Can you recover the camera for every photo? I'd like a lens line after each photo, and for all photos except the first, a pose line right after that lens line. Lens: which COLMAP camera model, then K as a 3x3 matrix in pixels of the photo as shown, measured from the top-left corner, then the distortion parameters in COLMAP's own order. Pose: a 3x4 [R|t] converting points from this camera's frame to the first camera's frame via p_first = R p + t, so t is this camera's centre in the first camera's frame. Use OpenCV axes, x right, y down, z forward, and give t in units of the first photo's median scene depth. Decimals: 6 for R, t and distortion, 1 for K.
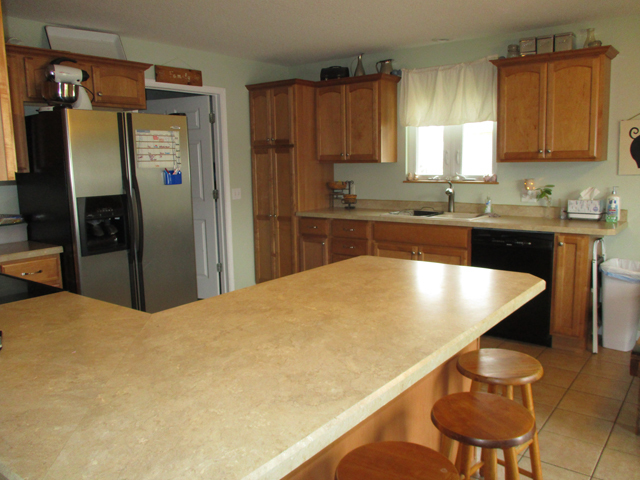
lens RADIAL K [[540.2, 0, 320.4], [0, 540.2, 236.6], [0, 0, 1]] dist [-0.028328, 0.013936]
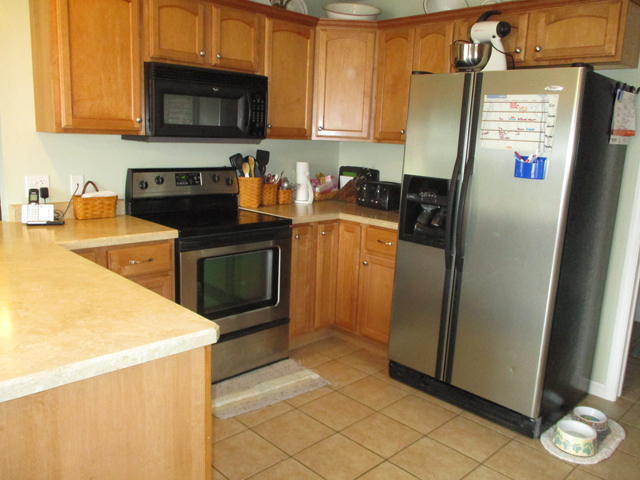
lens RADIAL K [[540.2, 0, 320.5], [0, 540.2, 240.6], [0, 0, 1]] dist [-0.028328, 0.013936]
pose [[-0.142862, 0.201354, -0.969044, 0.540241], [-0.186085, 0.956162, 0.226111, -0.166996], [0.972092, 0.212627, -0.099130, 1.122560]]
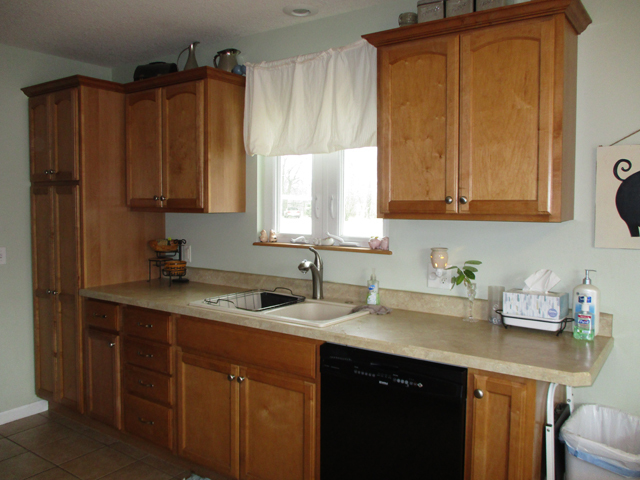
lens RADIAL K [[540.2, 0, 320.1], [0, 540.2, 240.6], [0, 0, 1]] dist [-0.028328, 0.013936]
pose [[0.999089, 0.019837, 0.037784, 0.218753], [-0.017093, 0.997286, -0.071608, -0.065720], [-0.039102, 0.070897, 0.996717, 0.397684]]
